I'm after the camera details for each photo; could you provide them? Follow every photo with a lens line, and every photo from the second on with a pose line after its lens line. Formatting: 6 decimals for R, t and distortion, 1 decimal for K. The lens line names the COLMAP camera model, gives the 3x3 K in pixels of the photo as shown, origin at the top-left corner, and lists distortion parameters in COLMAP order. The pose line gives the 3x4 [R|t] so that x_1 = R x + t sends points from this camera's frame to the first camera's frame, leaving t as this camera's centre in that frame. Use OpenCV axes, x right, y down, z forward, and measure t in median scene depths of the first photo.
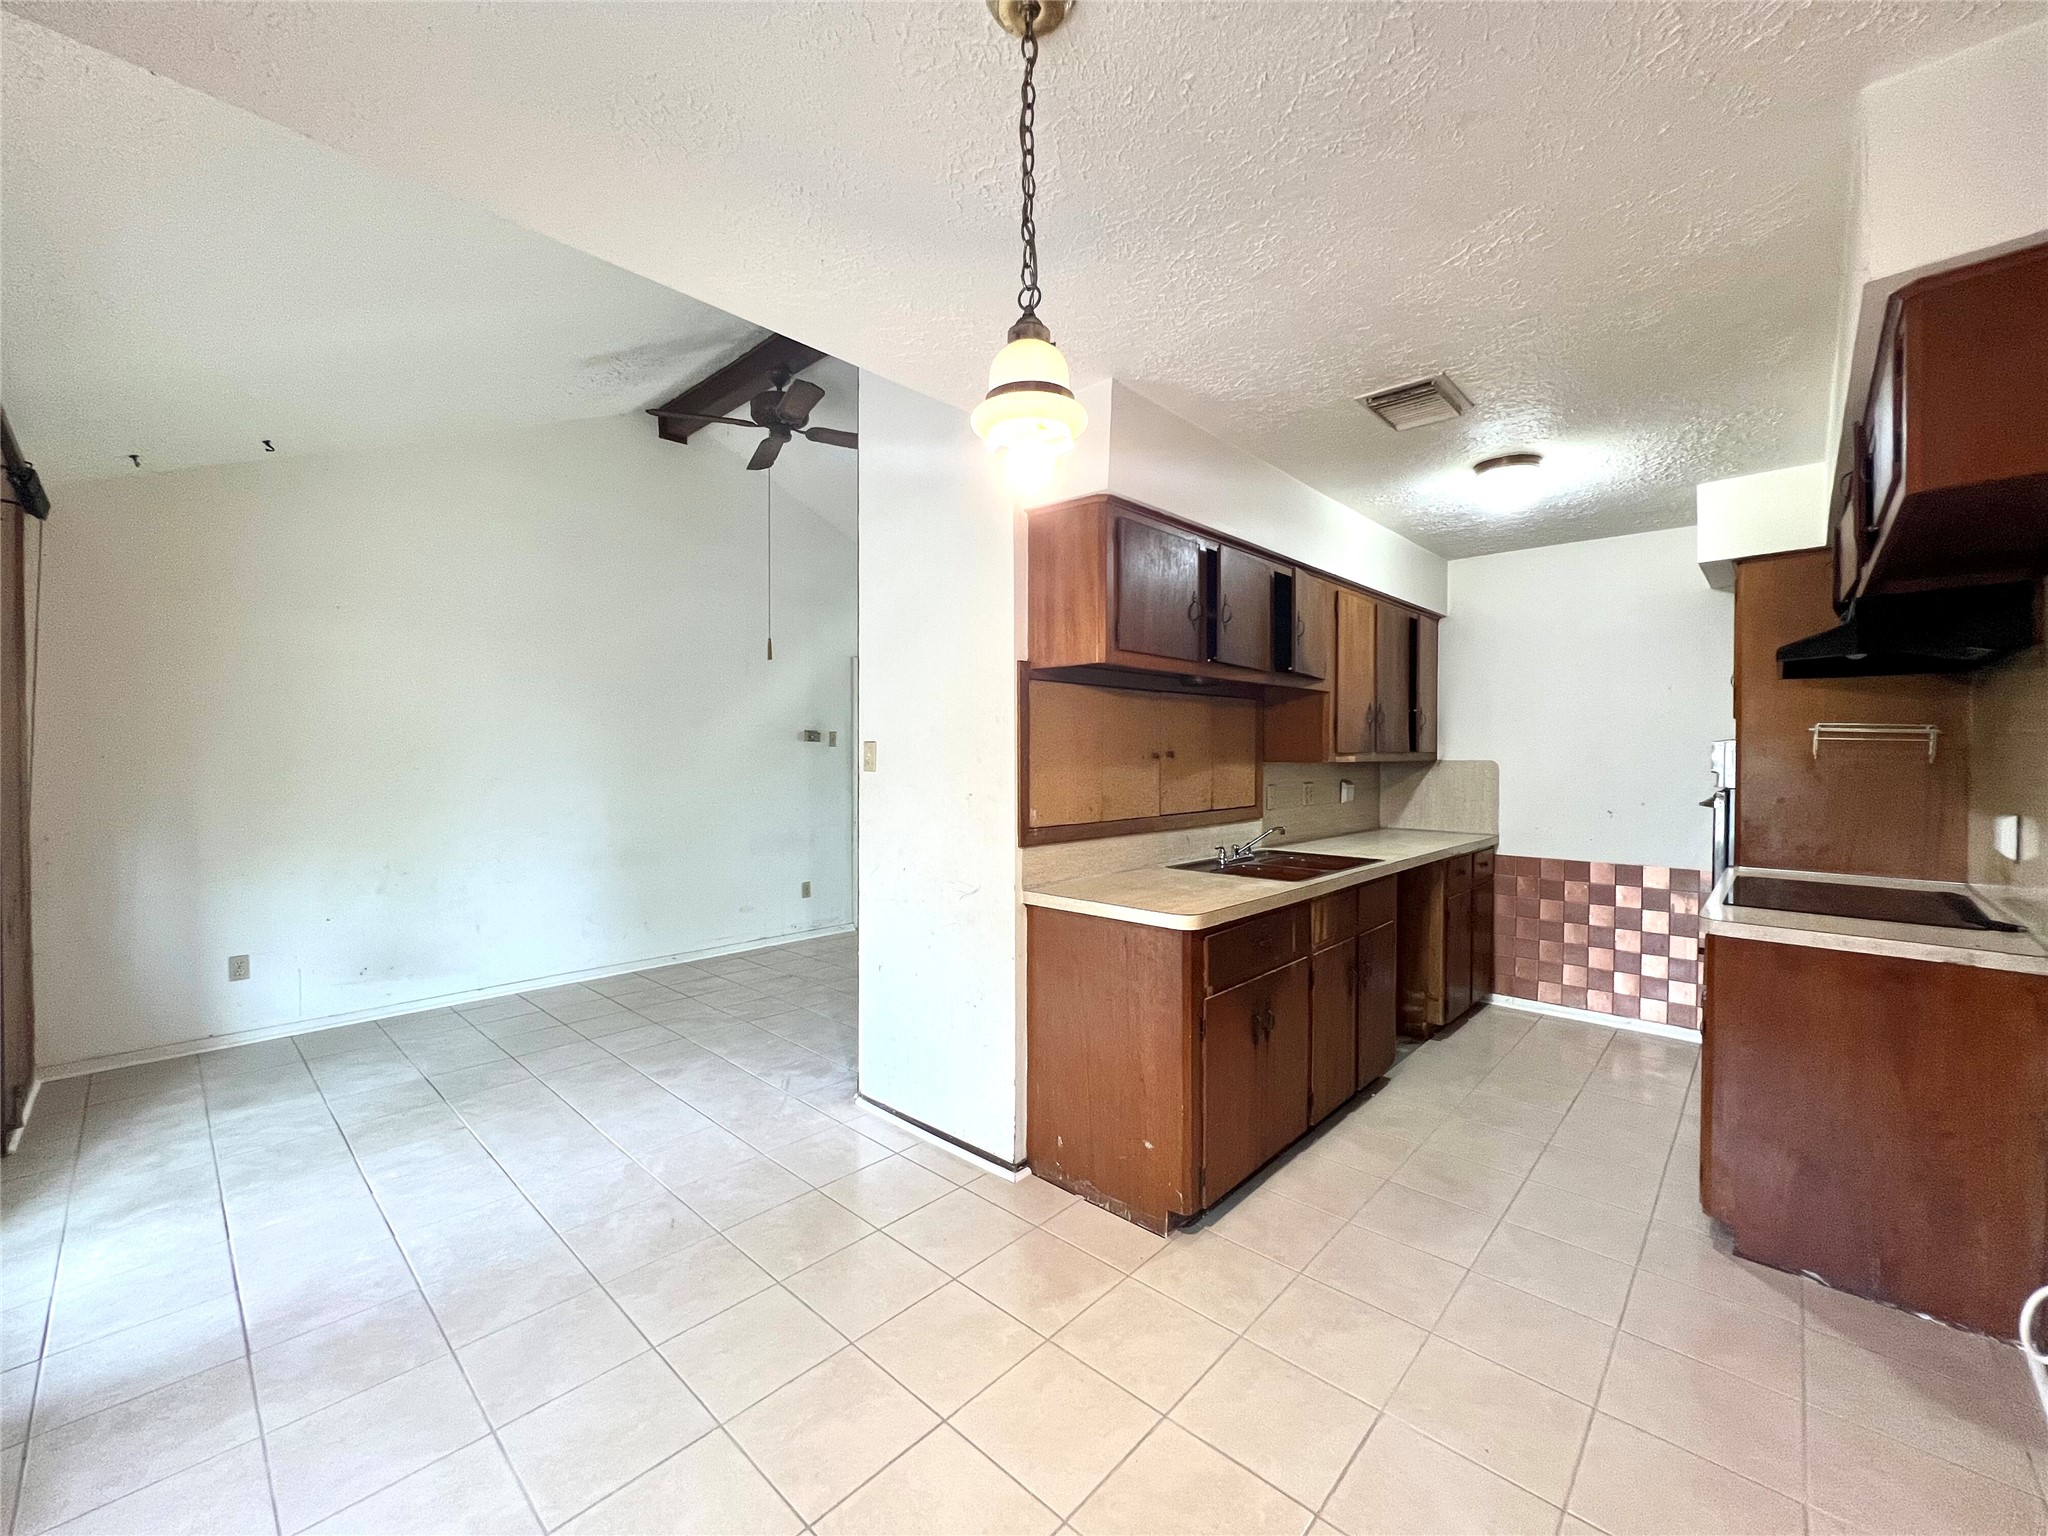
lens RADIAL K [[824.1, 0, 1016.9], [0, 824.1, 761.1], [0, 0, 1]] dist [-0.001979, -0.000081]
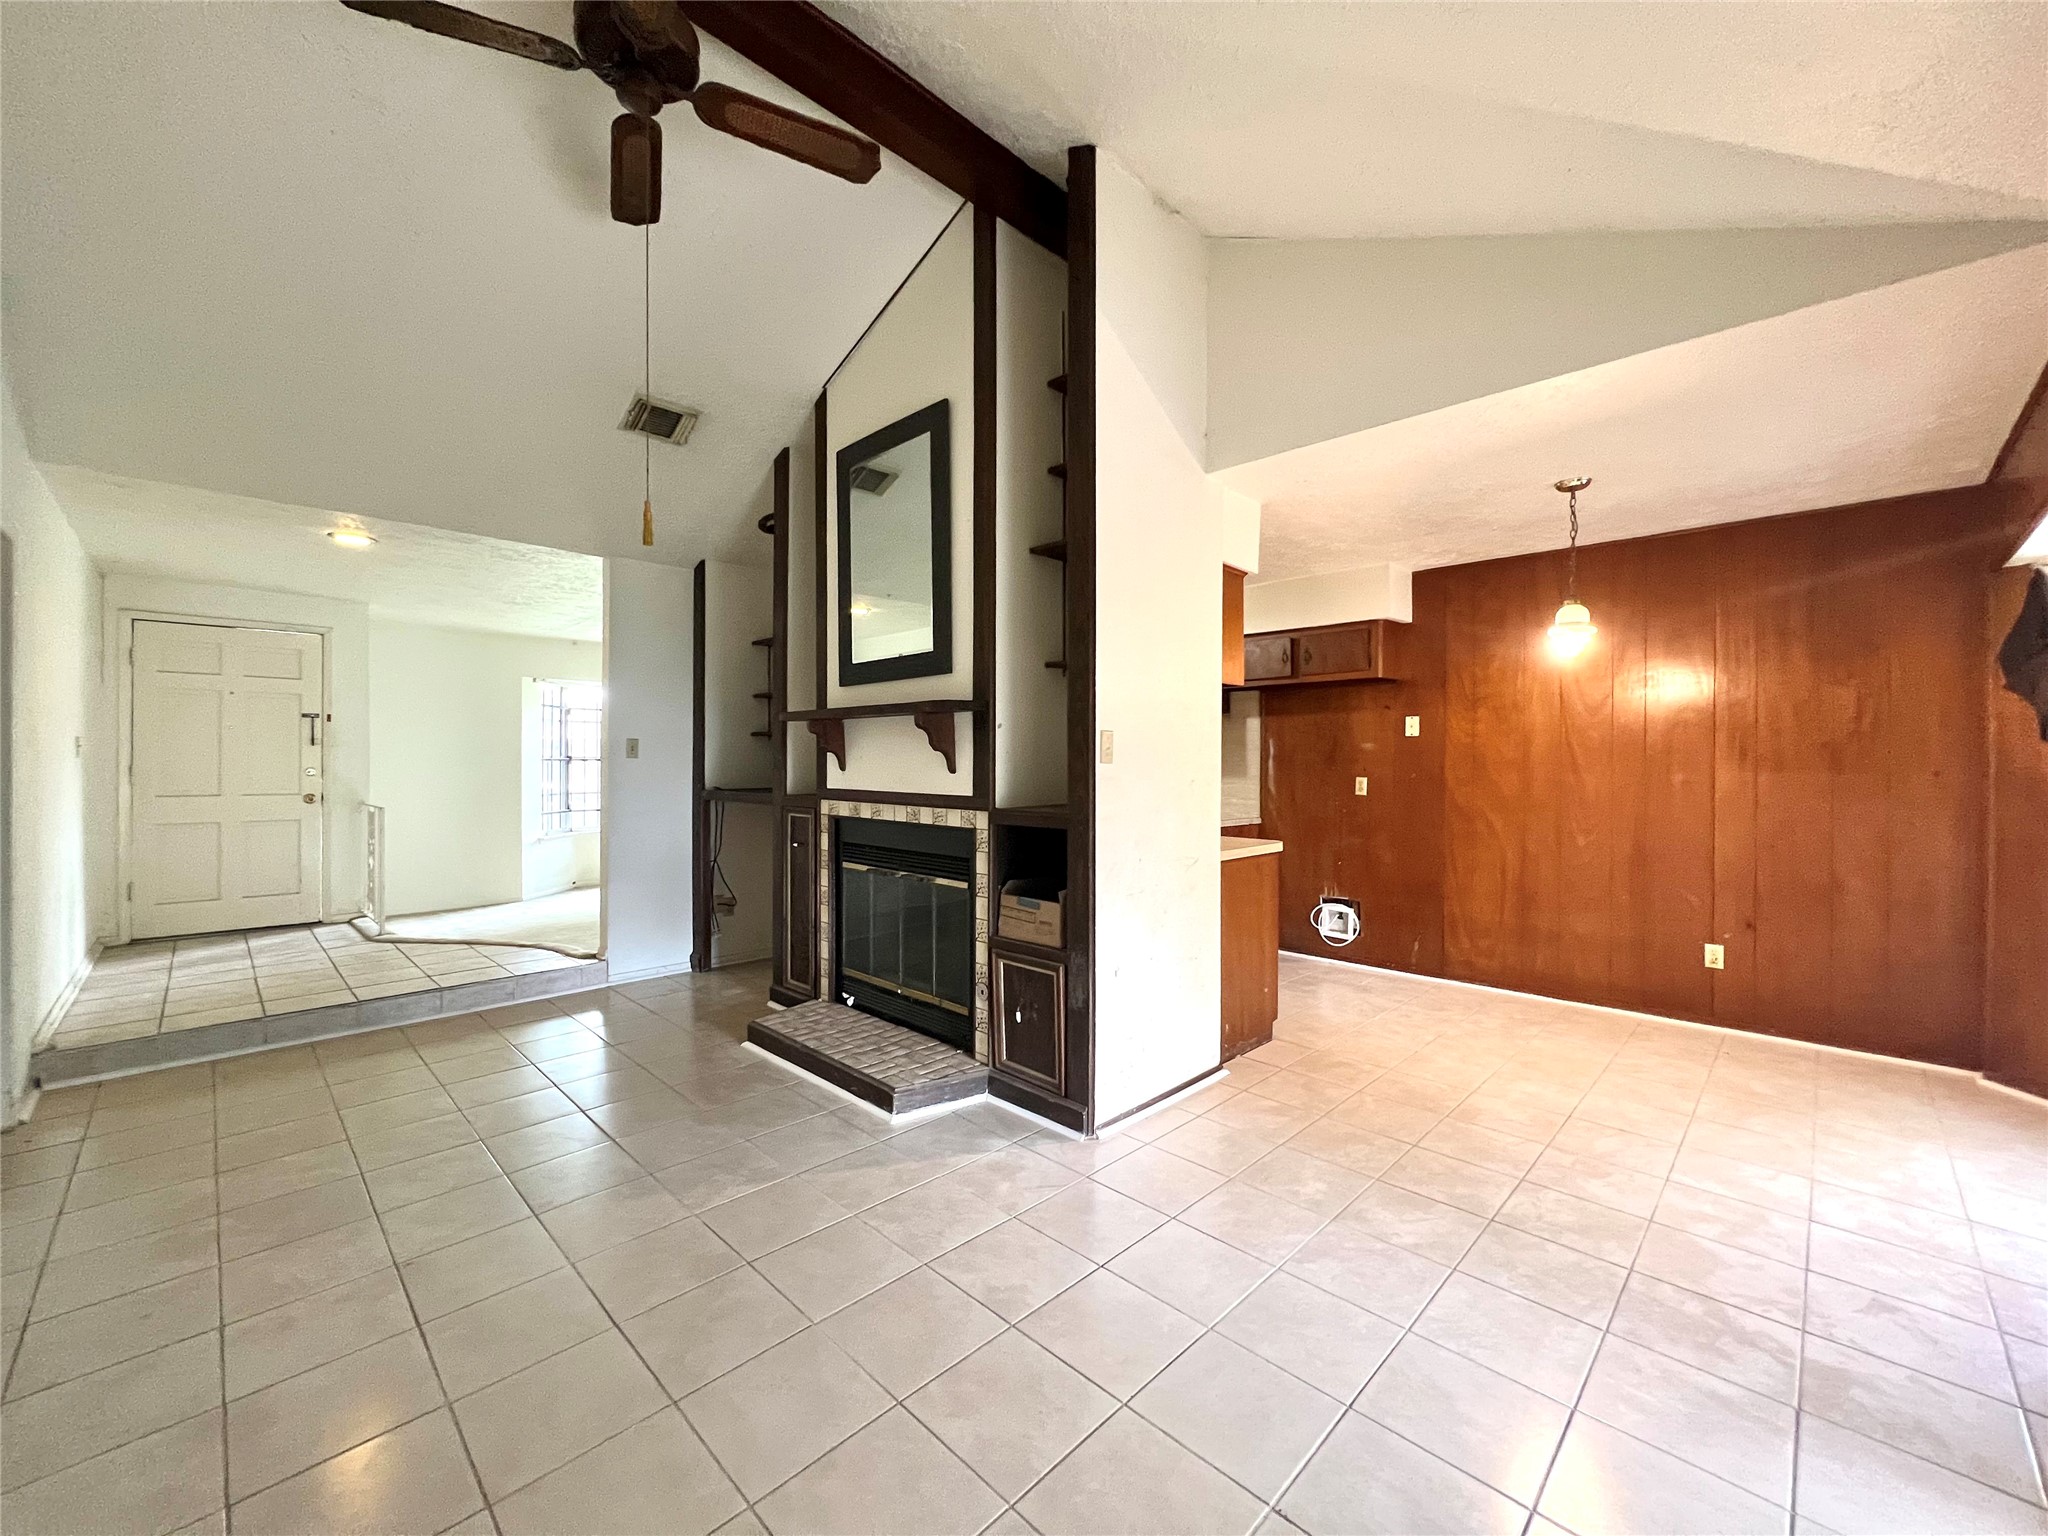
lens RADIAL K [[820.4, 0, 1016.8], [0, 820.4, 760.2], [0, 0, 1]] dist [-0.004132, 0.001380]
pose [[0.034025, -0.006540, 0.999400, -1.288233], [0.006829, 0.999957, 0.006311, 0.003154], [-0.999398, 0.006610, 0.034069, 1.265372]]
